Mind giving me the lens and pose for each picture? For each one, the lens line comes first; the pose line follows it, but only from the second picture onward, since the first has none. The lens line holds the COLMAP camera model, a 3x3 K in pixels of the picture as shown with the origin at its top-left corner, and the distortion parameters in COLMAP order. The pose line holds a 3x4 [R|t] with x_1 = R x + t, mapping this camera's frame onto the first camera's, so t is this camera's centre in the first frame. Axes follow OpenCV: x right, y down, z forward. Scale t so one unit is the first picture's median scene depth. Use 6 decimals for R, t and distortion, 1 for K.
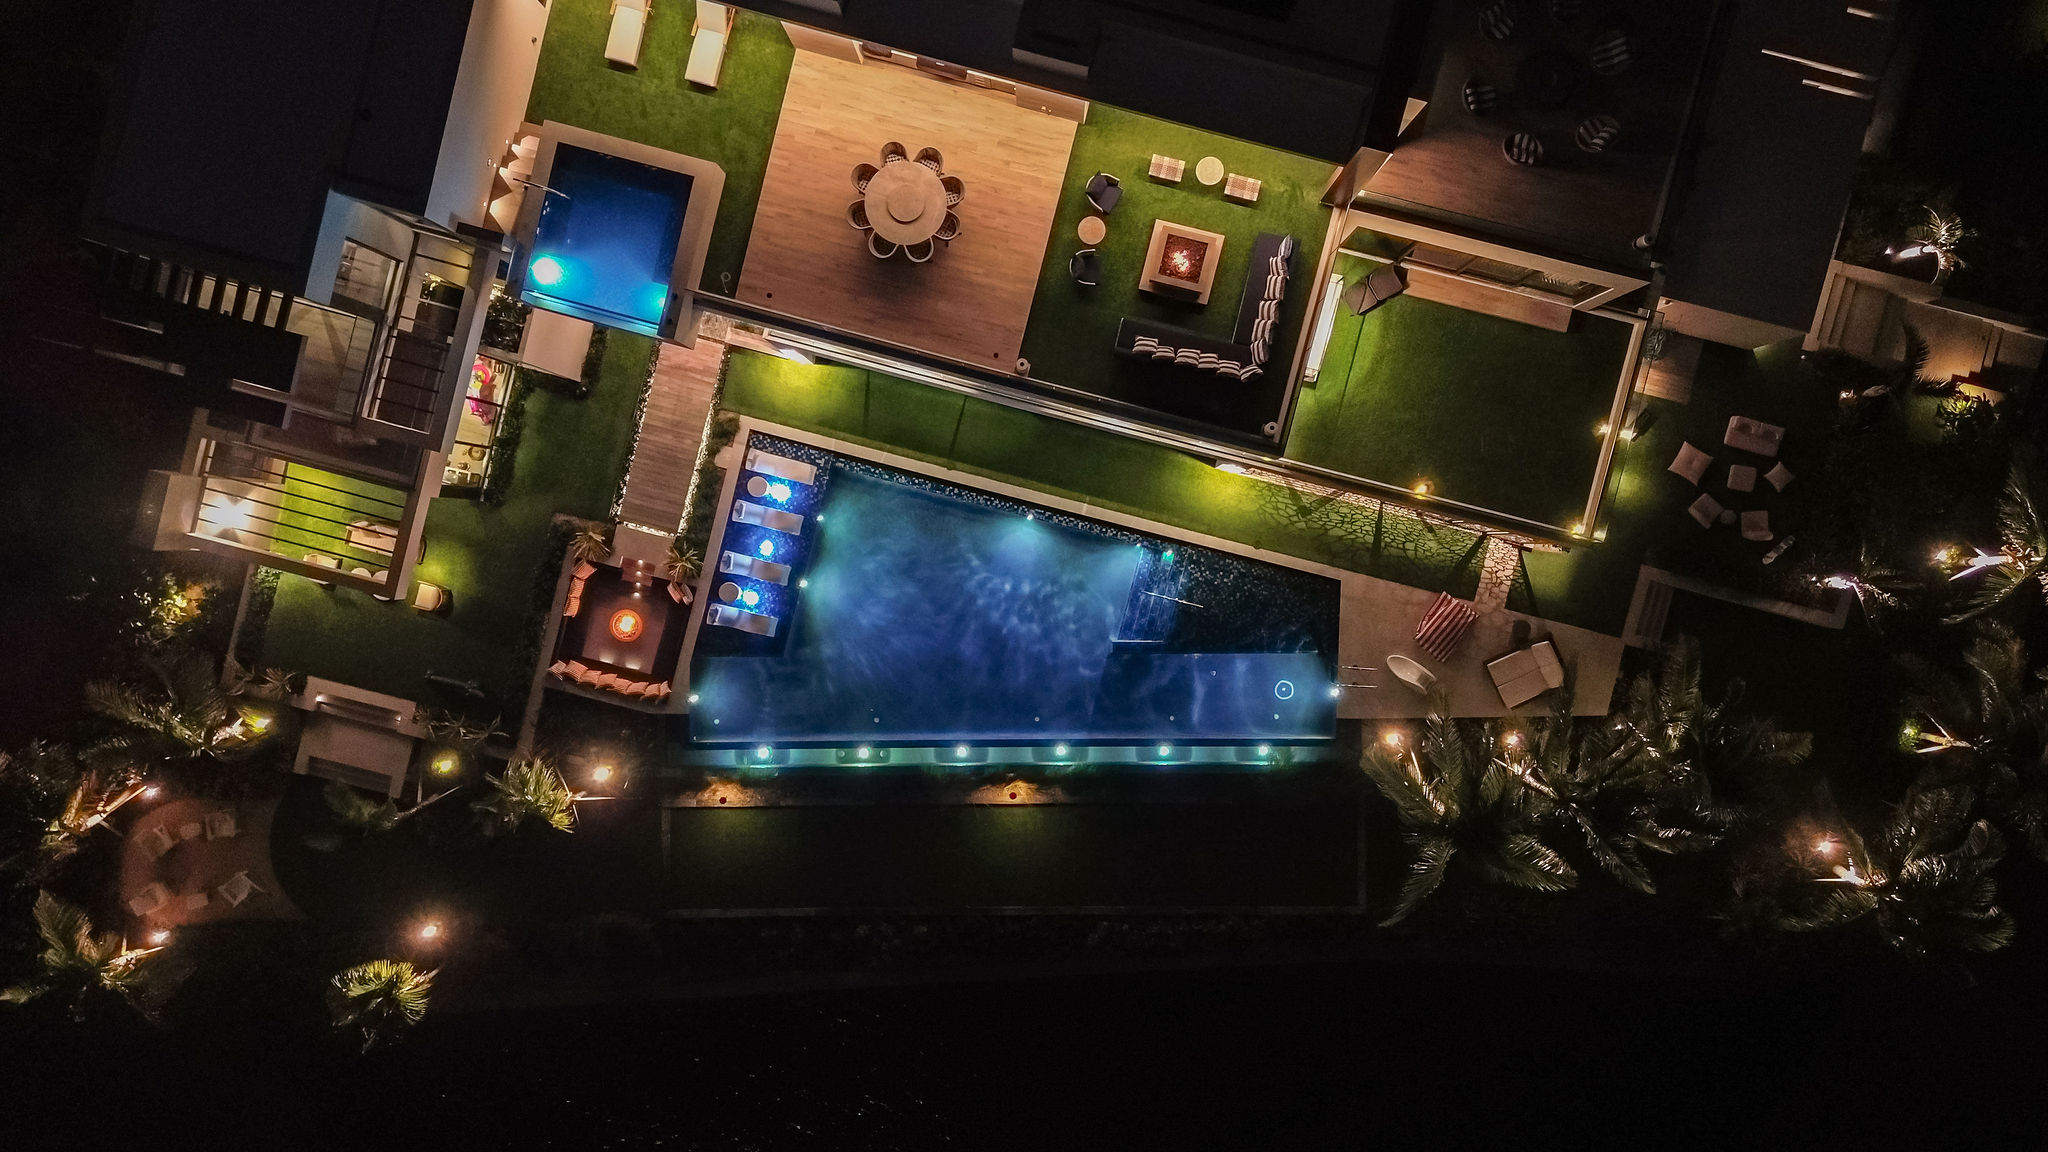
lens RADIAL K [[1469.7, 0, 1049.5], [0, 1469.7, 577.7], [0, 0, 1]] dist [0.056887, -0.061989]
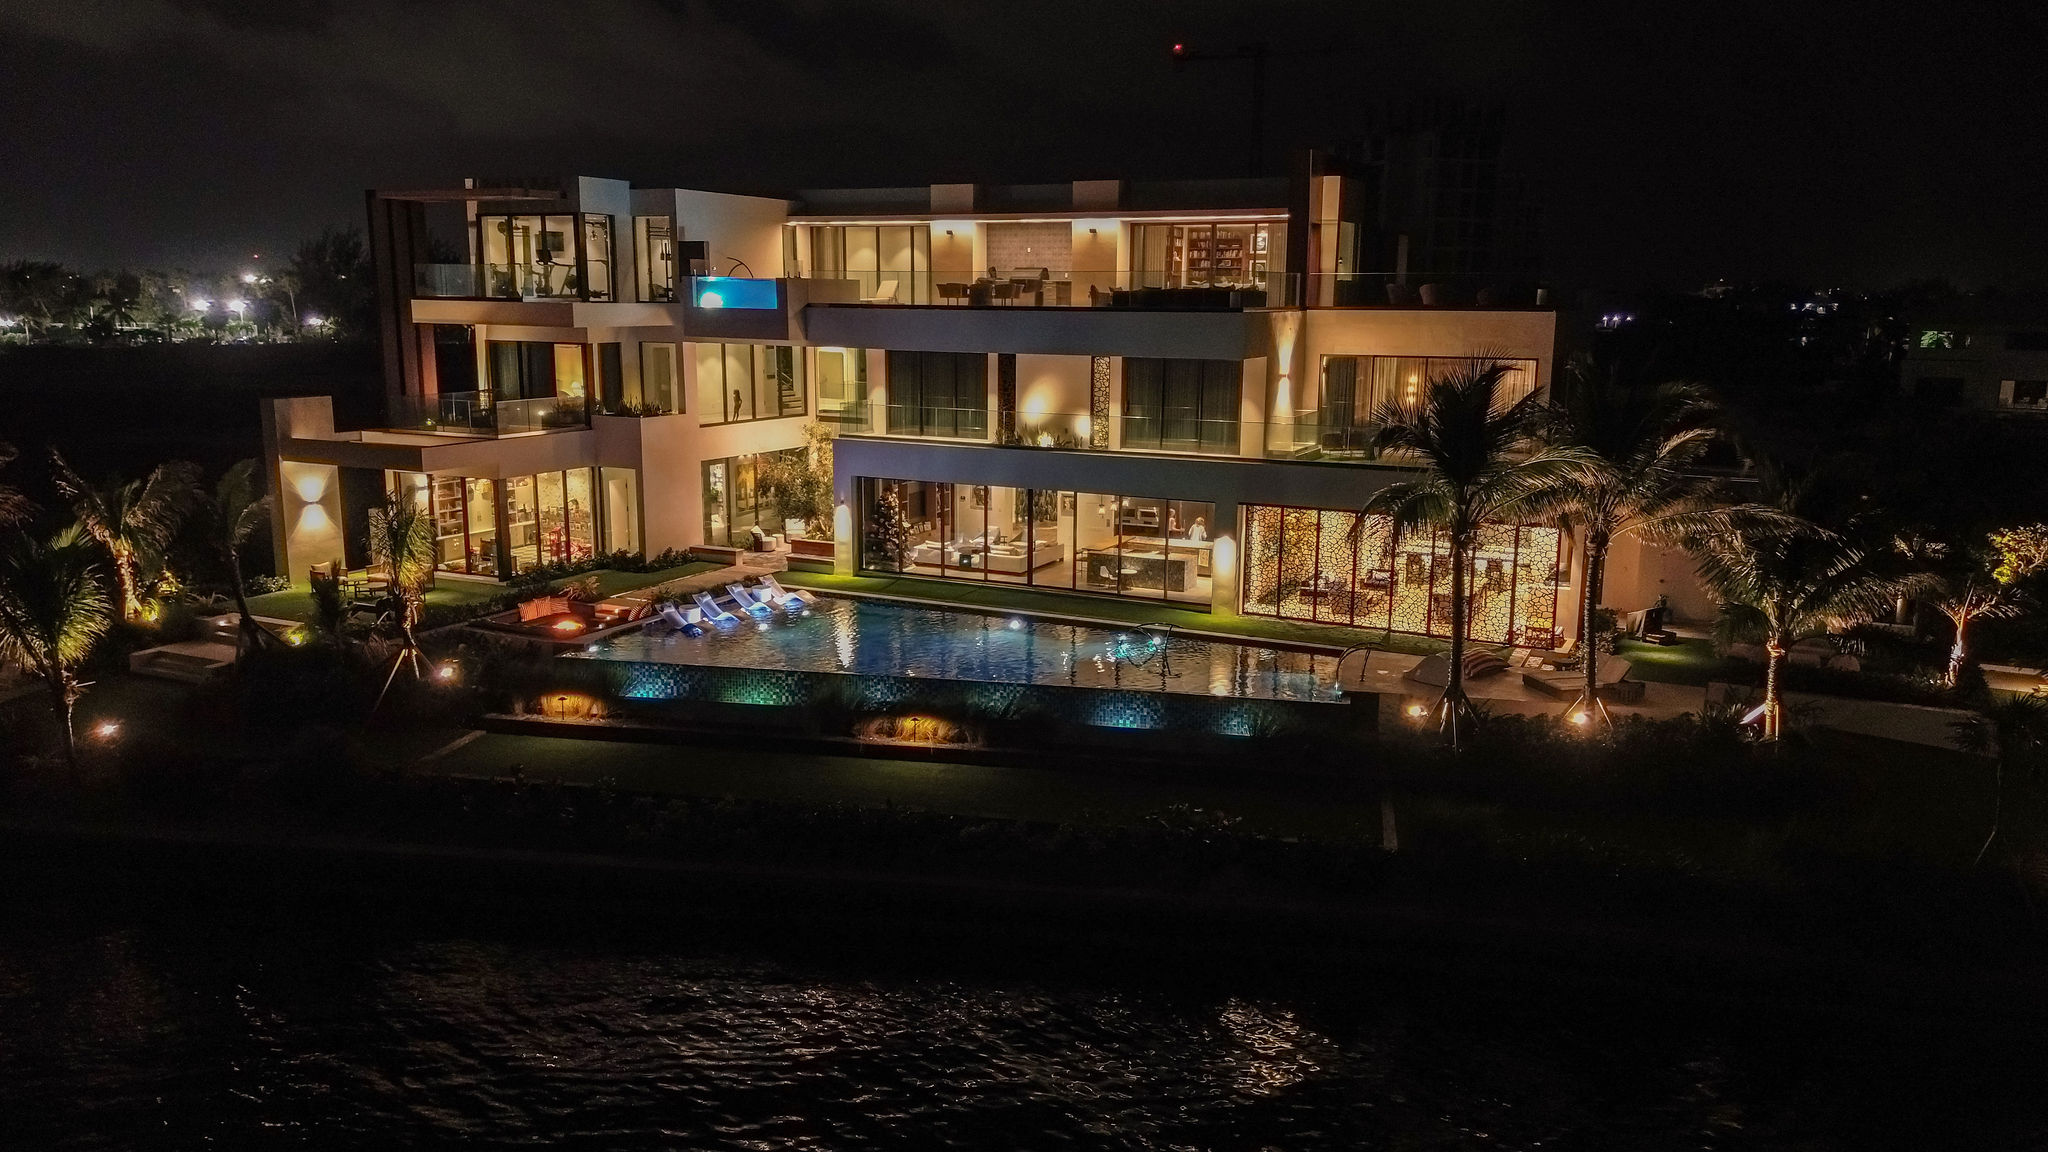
lens RADIAL K [[1469.7, 0, 1049.5], [0, 1469.7, 577.7], [0, 0, 1]] dist [0.056887, -0.061989]
pose [[0.981303, 0.047966, -0.186397, 0.187185], [-0.191853, 0.166296, -0.967232, 0.882419], [-0.015397, 0.984909, 0.172389, 0.808390]]
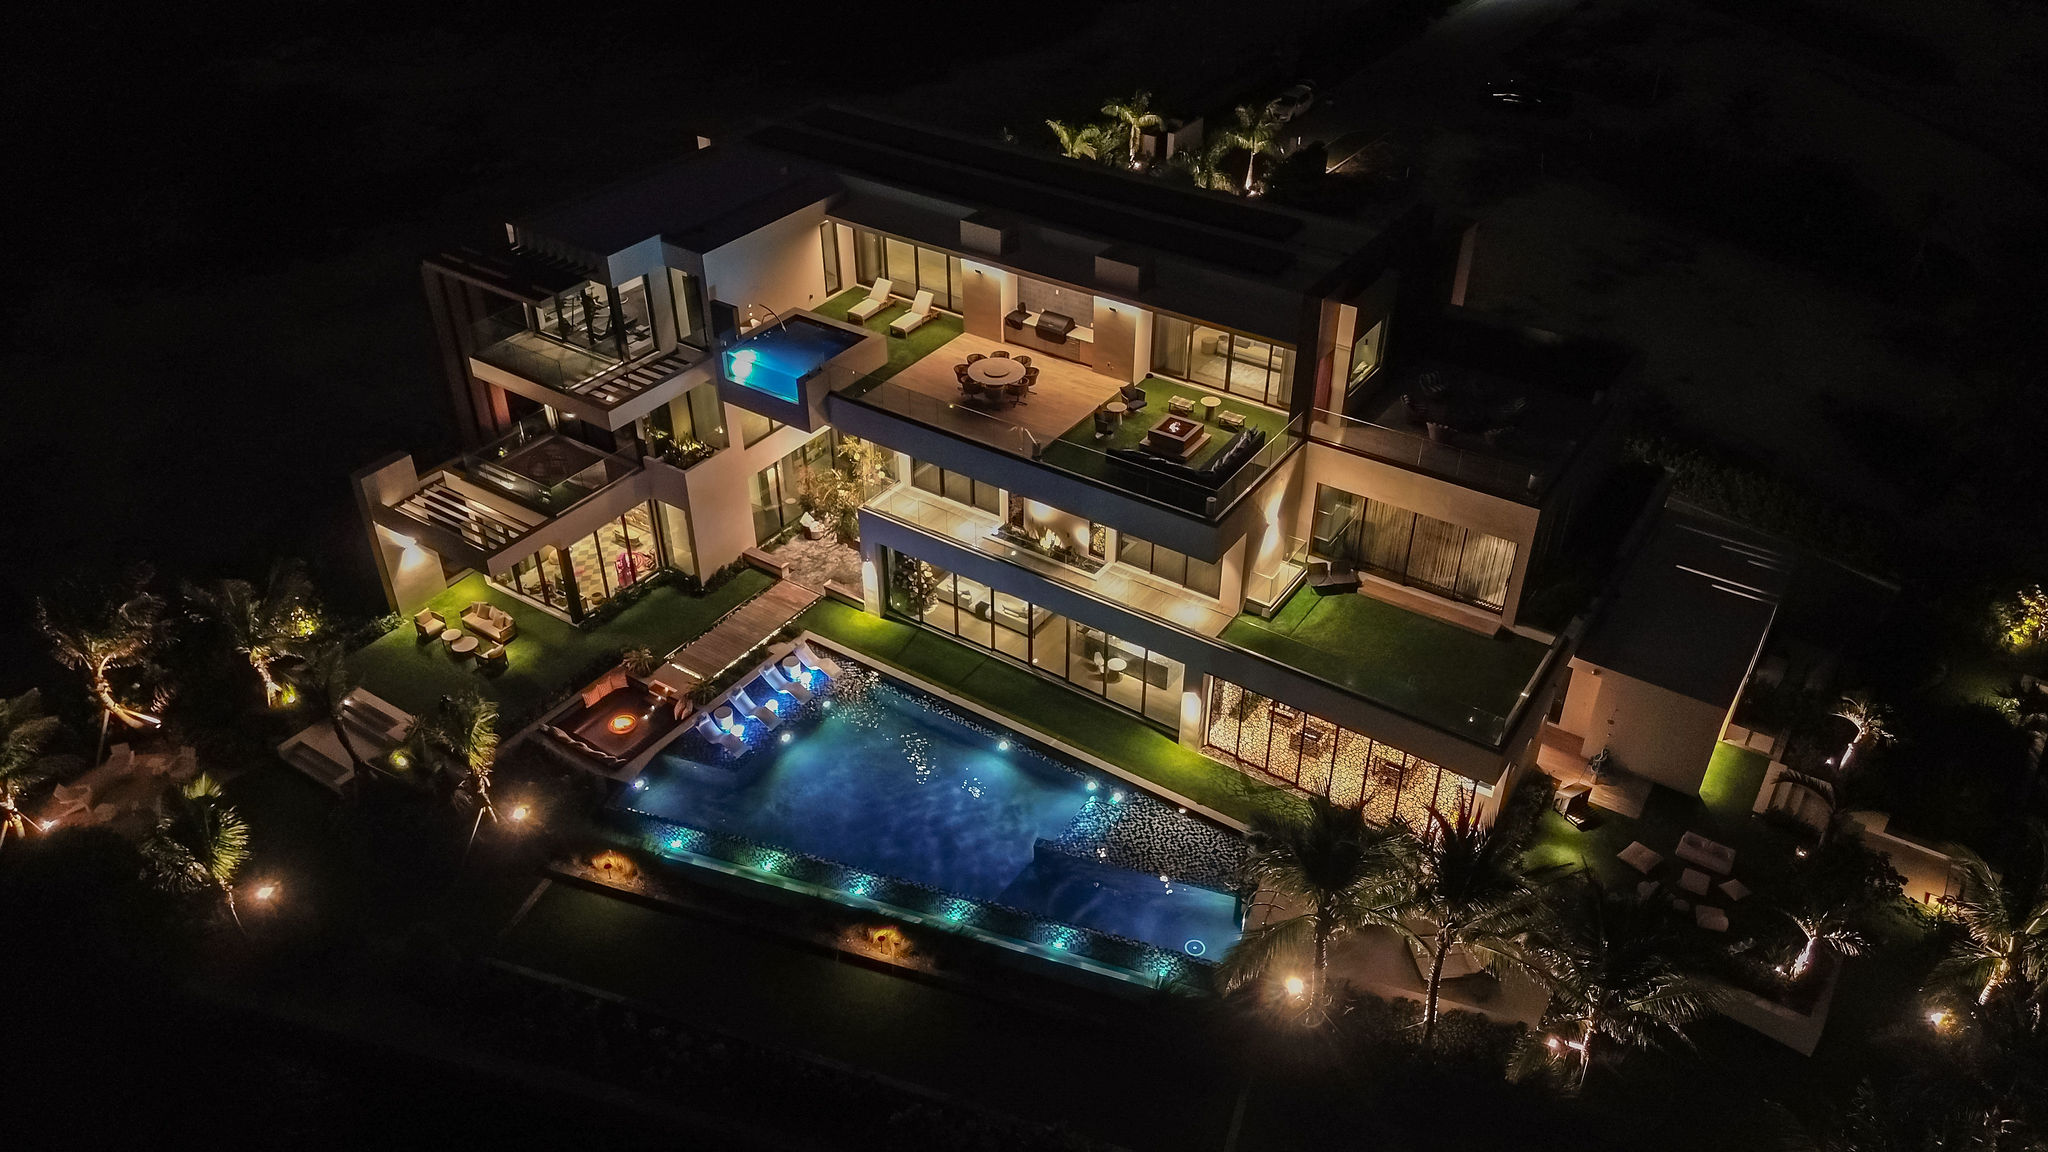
lens RADIAL K [[1469.7, 0, 1049.5], [0, 1469.7, 577.7], [0, 0, 1]] dist [0.056887, -0.061989]
pose [[0.946685, 0.192741, -0.258144, 0.278724], [-0.321713, 0.523365, -0.789043, 0.747800], [-0.016978, 0.830024, 0.557469, 0.292994]]
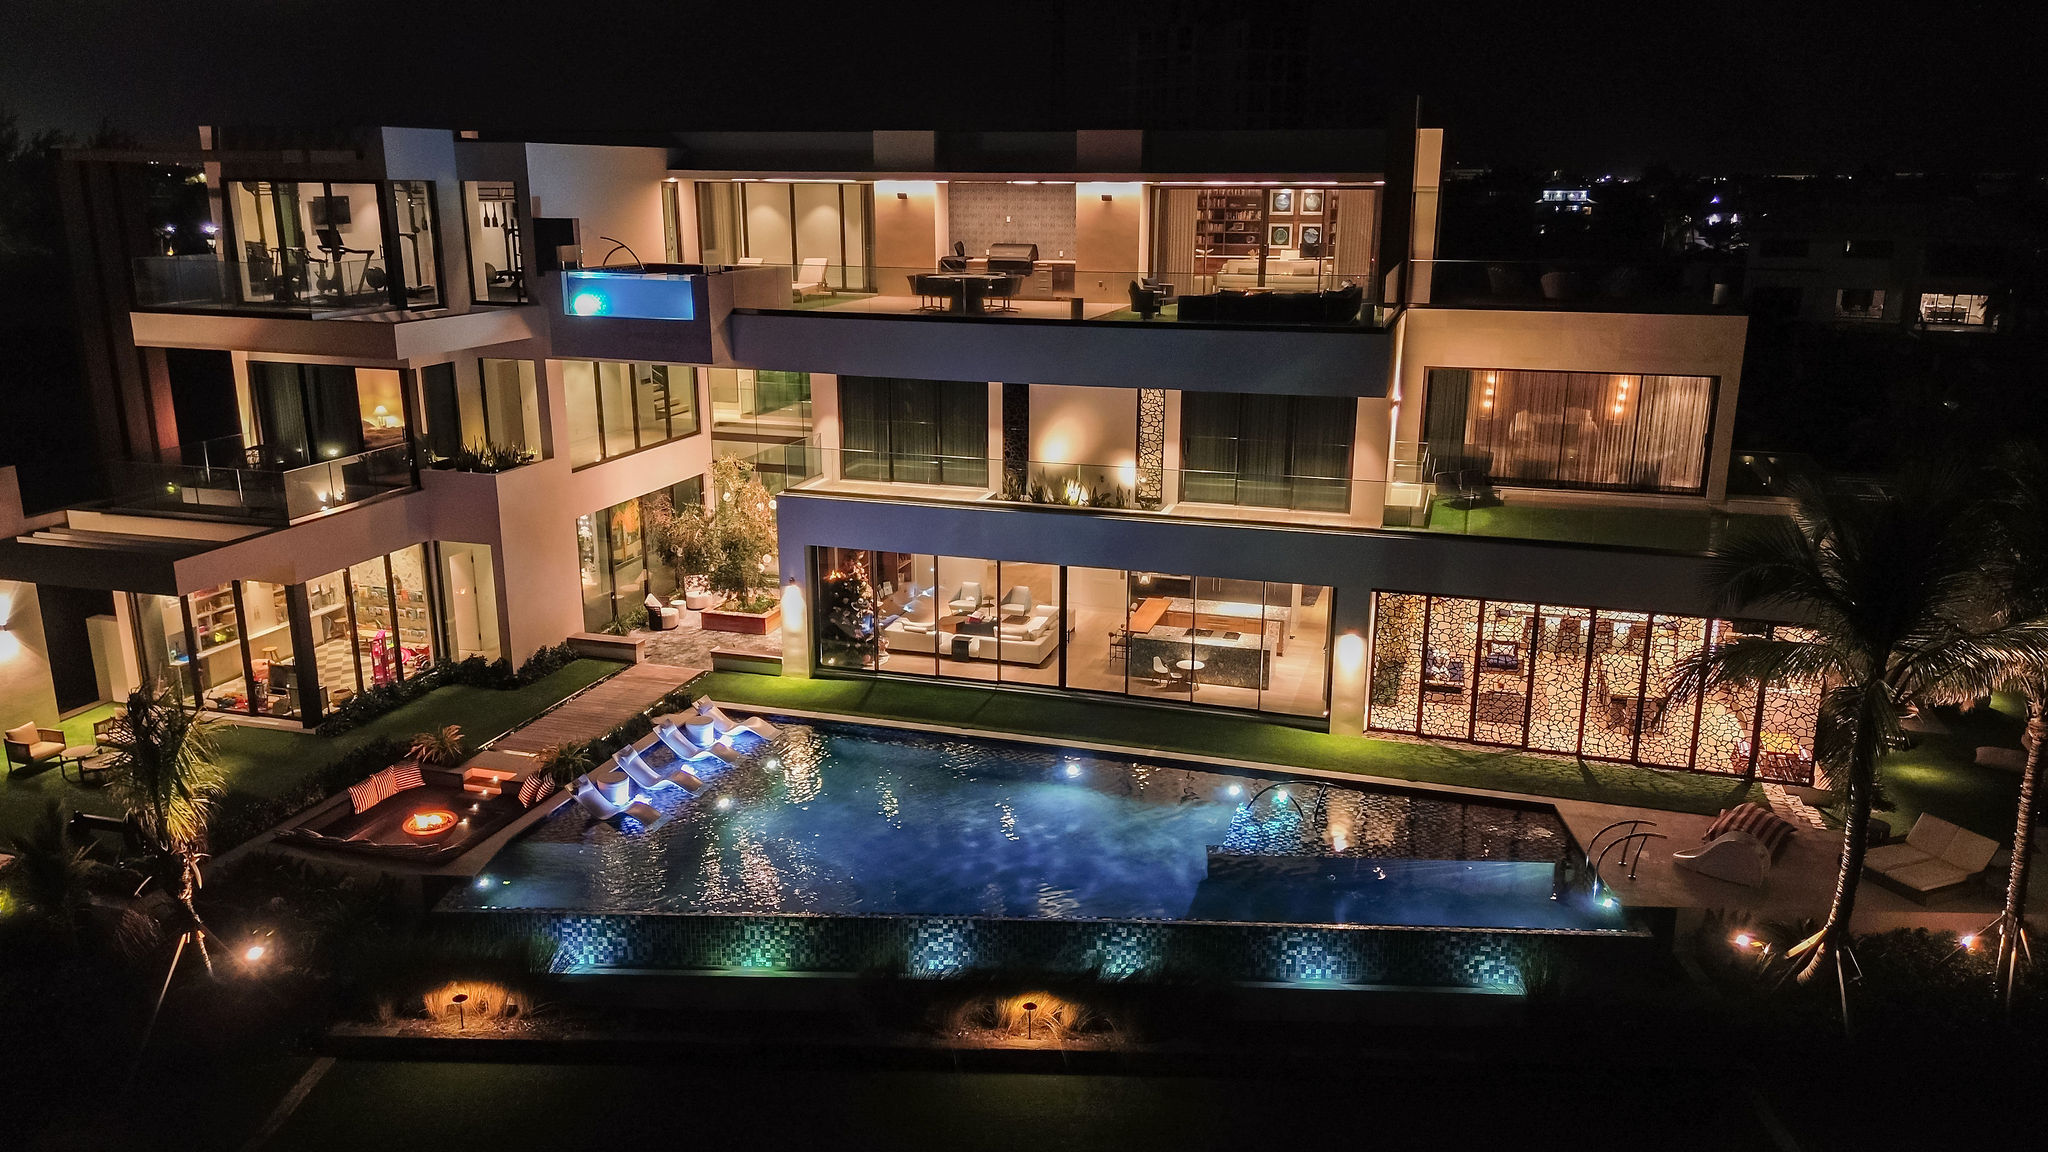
lens RADIAL K [[1469.7, 0, 1049.5], [0, 1469.7, 577.7], [0, 0, 1]] dist [0.056887, -0.061989]
pose [[0.999450, 0.015816, -0.029141, -0.005510], [-0.032119, 0.243721, -0.969313, 0.618820], [-0.008229, 0.969716, 0.244095, 0.746483]]
